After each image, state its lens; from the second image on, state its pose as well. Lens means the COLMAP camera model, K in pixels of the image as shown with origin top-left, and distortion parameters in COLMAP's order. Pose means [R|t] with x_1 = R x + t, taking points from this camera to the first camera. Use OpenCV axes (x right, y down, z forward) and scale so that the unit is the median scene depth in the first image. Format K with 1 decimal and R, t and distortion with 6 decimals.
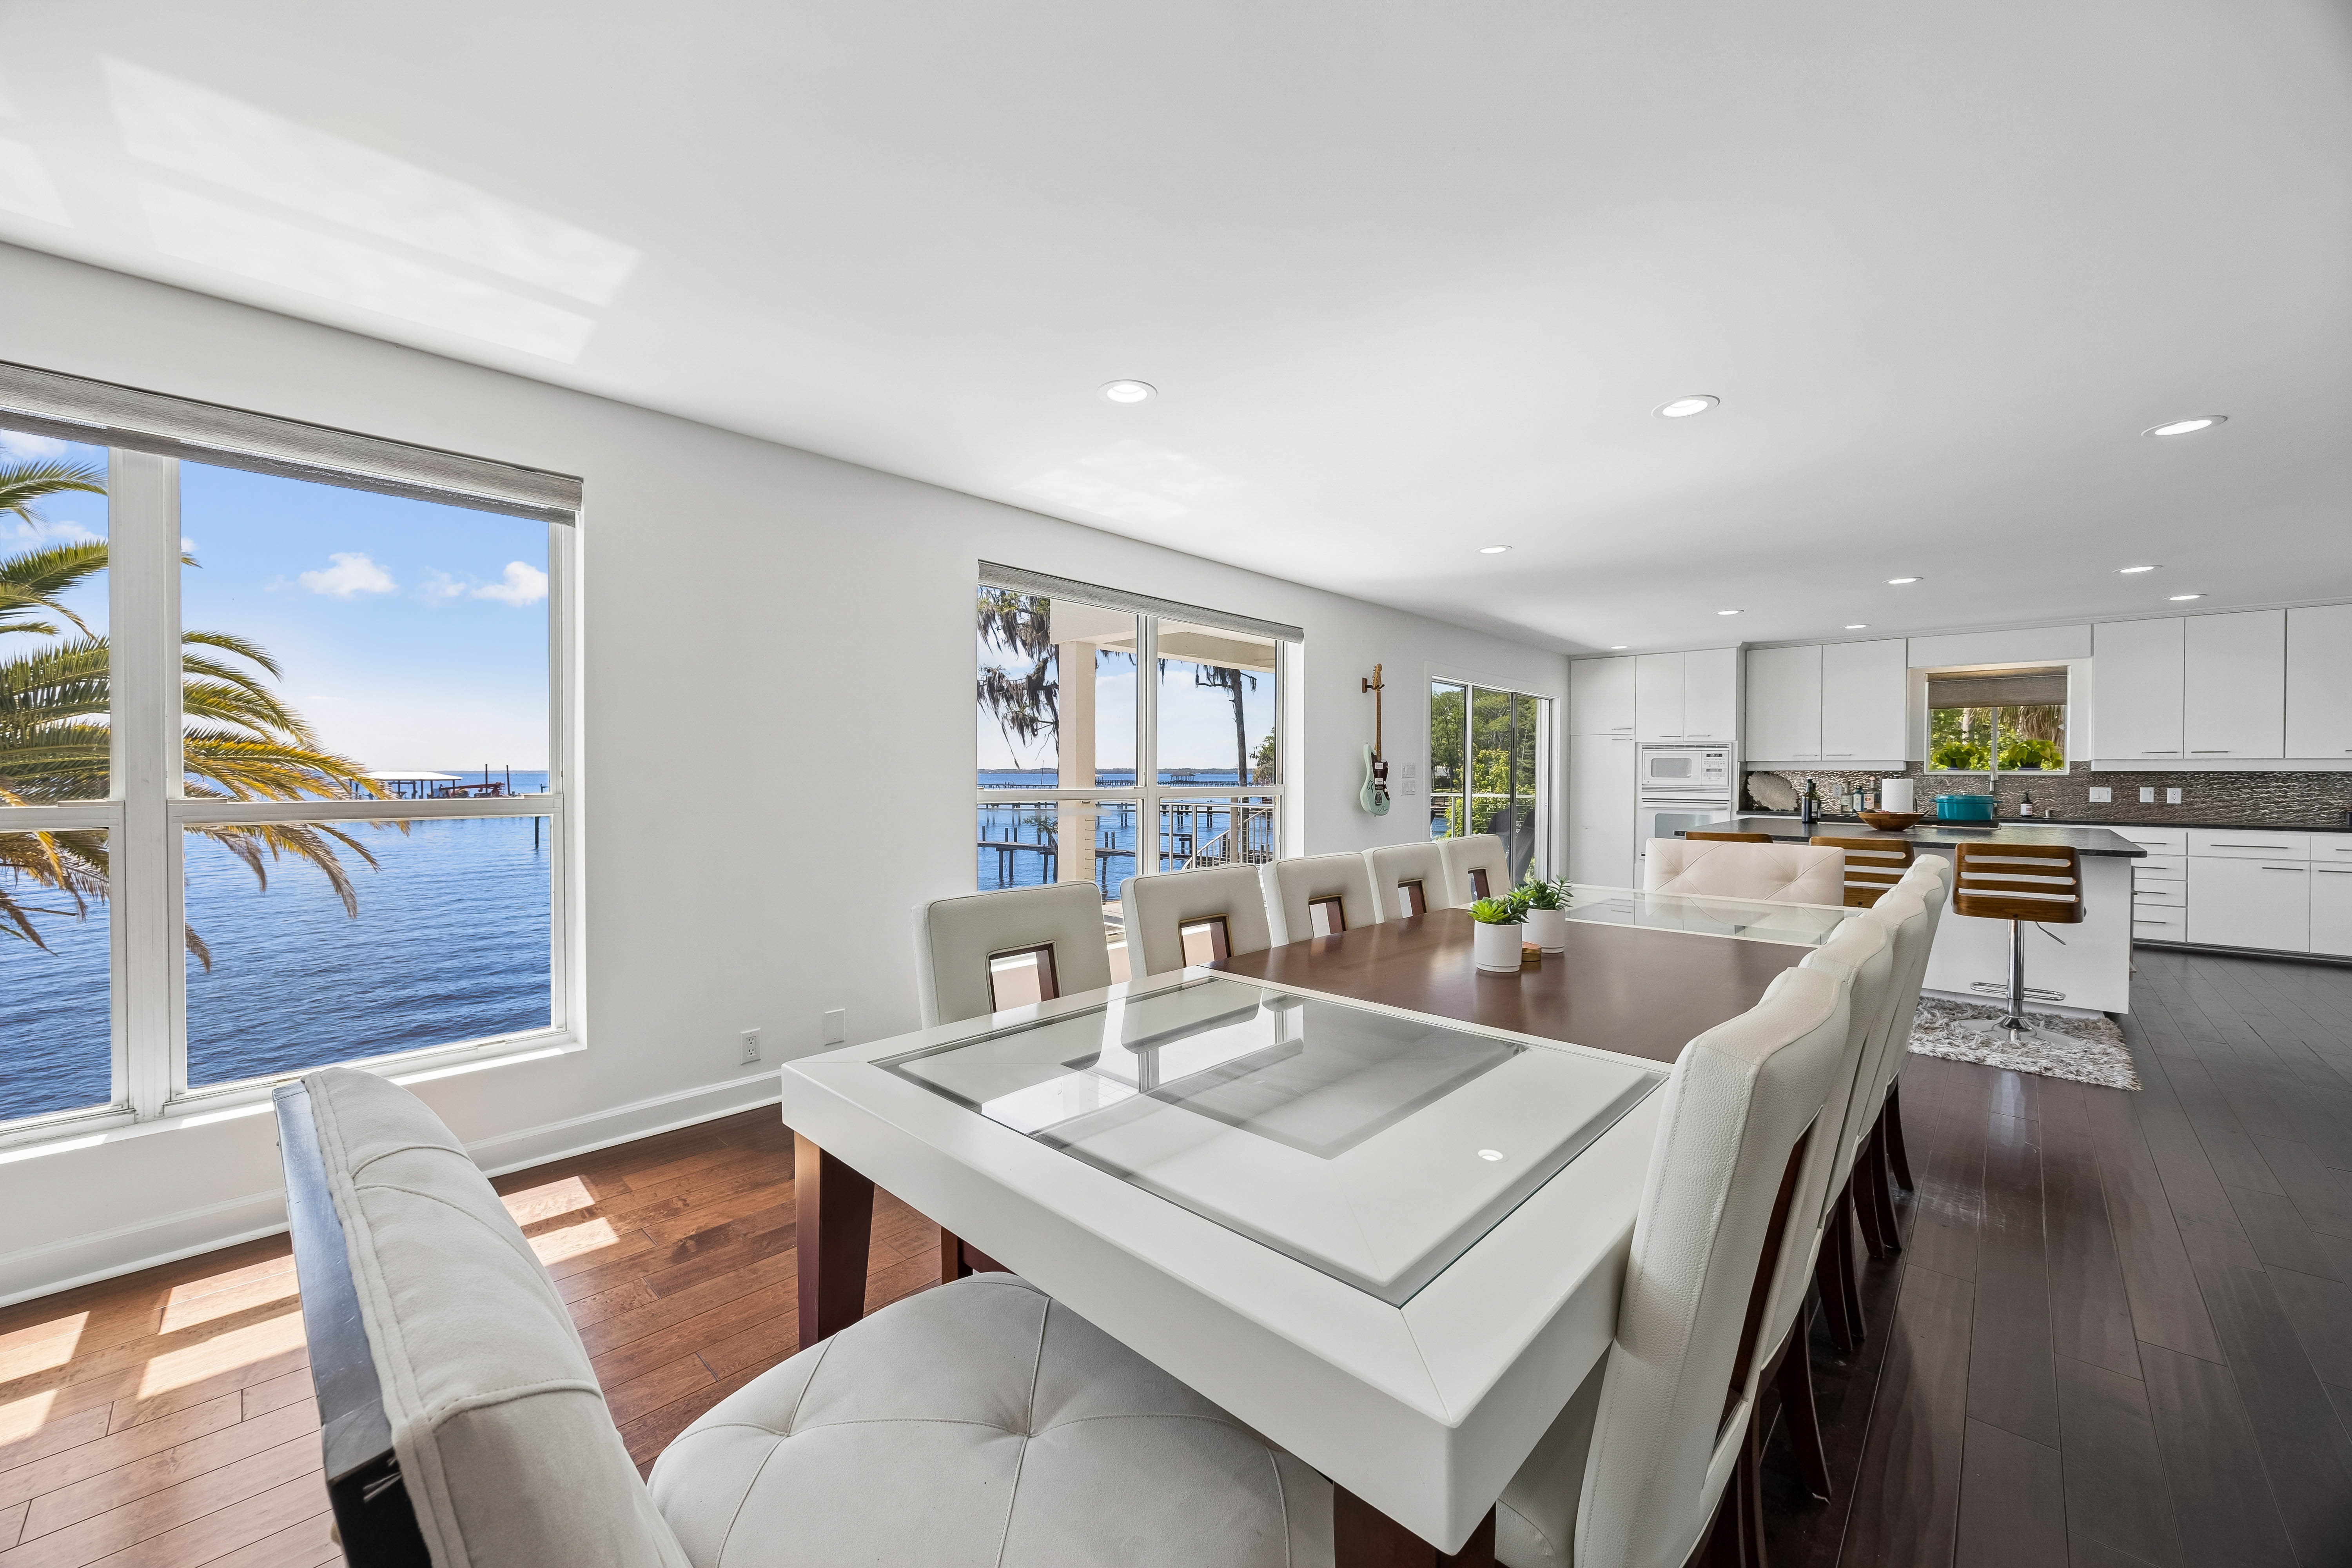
lens RADIAL K [[900.8, 0, 1170.7], [0, 900.8, 774.7], [0, 0, 1]] dist [0.002853, 0.000486]
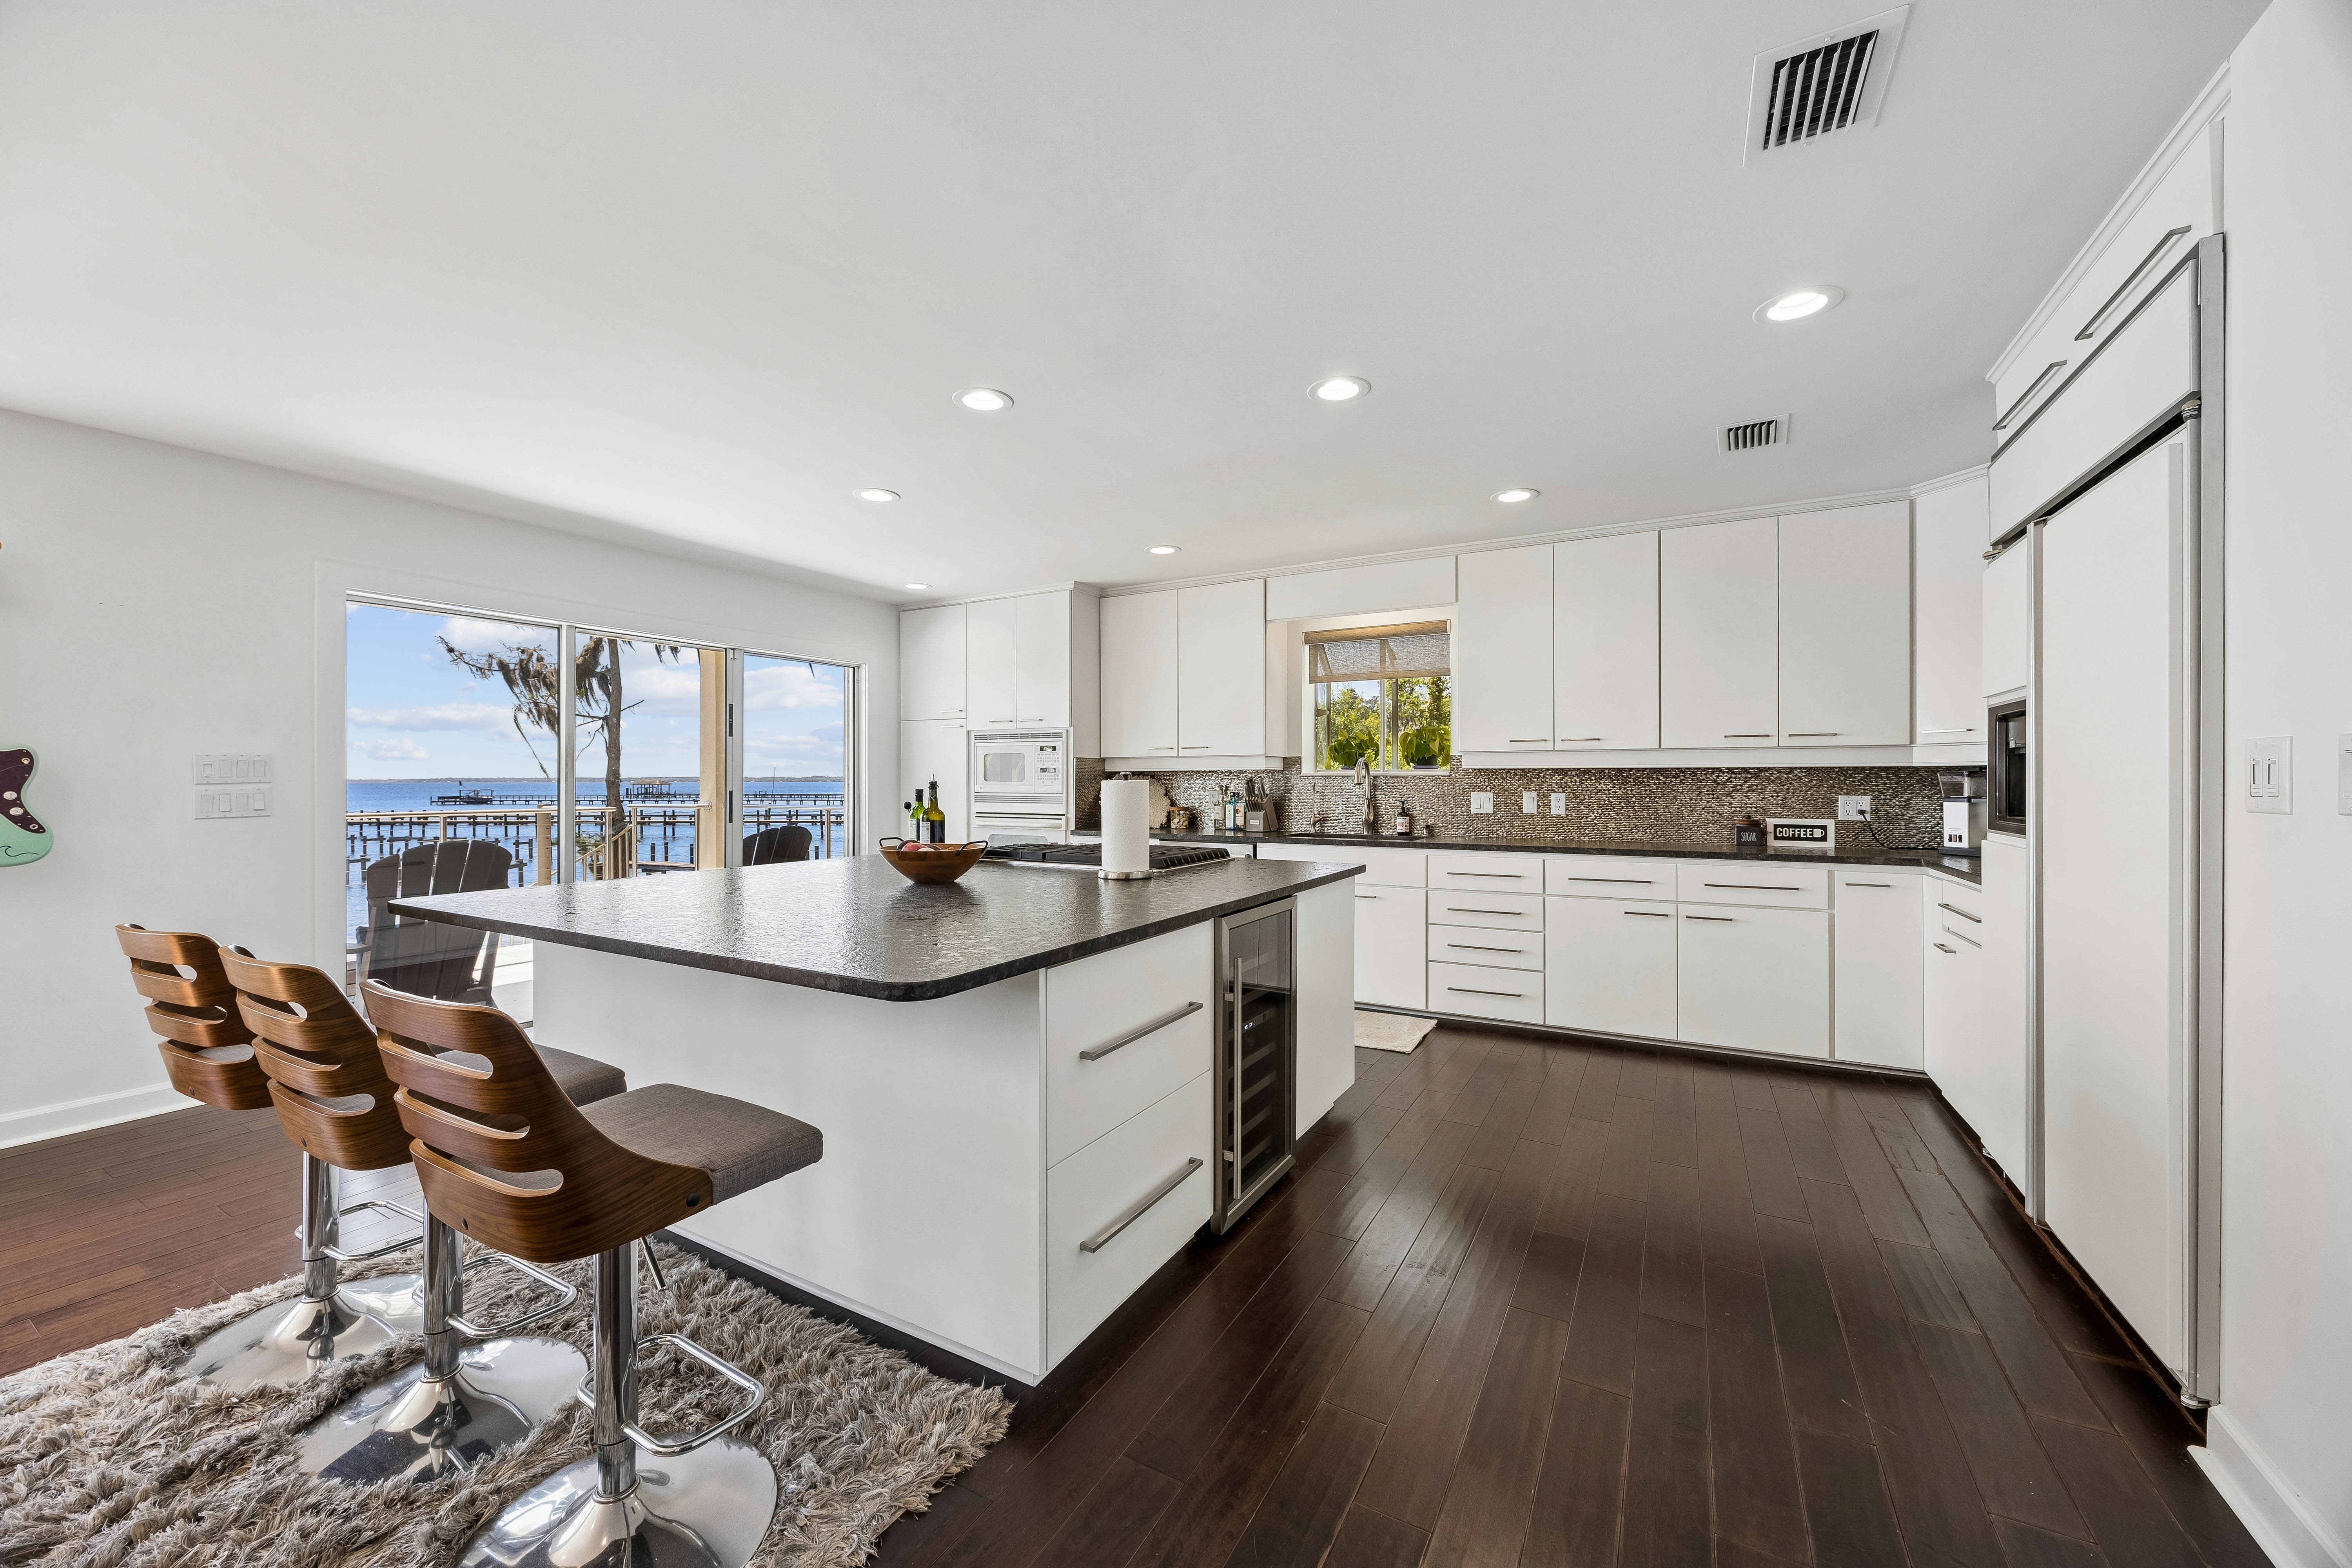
lens RADIAL K [[900.8, 0, 1172.6], [0, 900.8, 774.8], [0, 0, 1]] dist [0.002853, 0.000486]
pose [[0.974998, -0.005478, 0.222145, 0.551374], [0.006815, 0.999963, -0.005253, 0.002442], [-0.222108, 0.006636, 0.974999, 0.321565]]
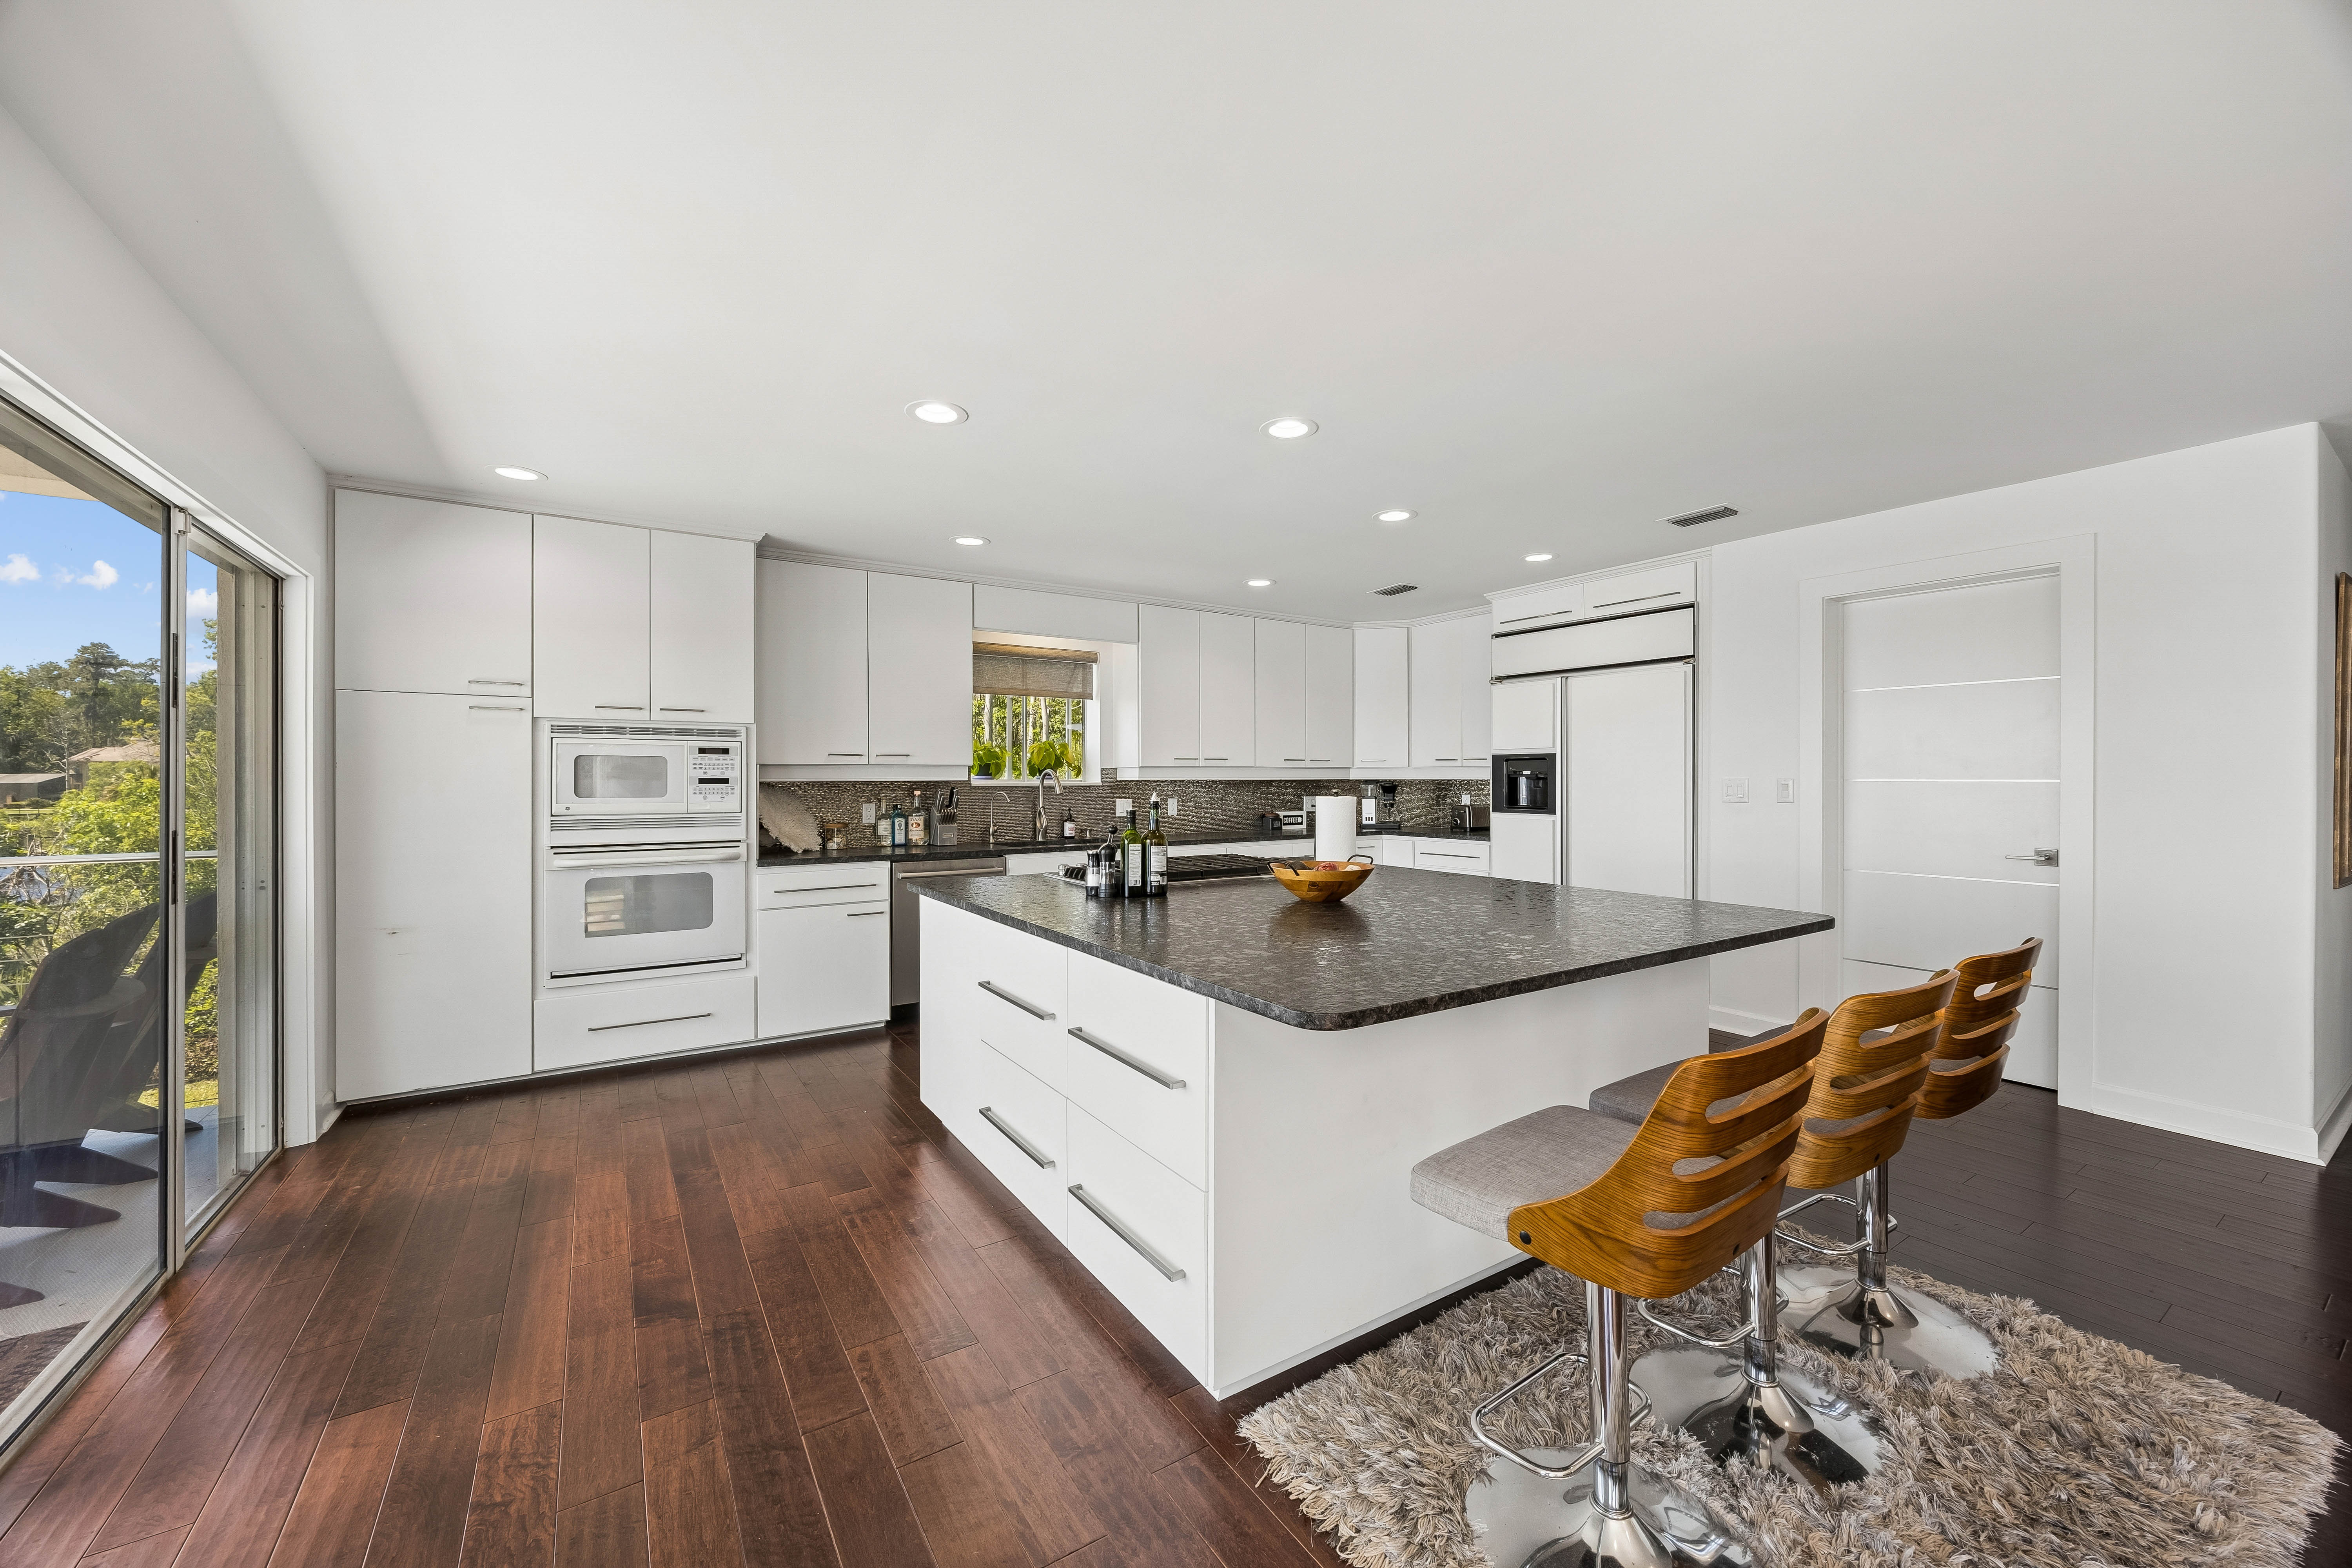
lens RADIAL K [[900.8, 0, 1163.0], [0, 900.8, 788.5], [0, 0, 1]] dist [0.002853, 0.000486]
pose [[0.250867, -0.015975, 0.967890, 0.190025], [0.006312, 0.999870, 0.014866, -0.006879], [-0.968001, 0.002380, 0.250936, 0.647887]]
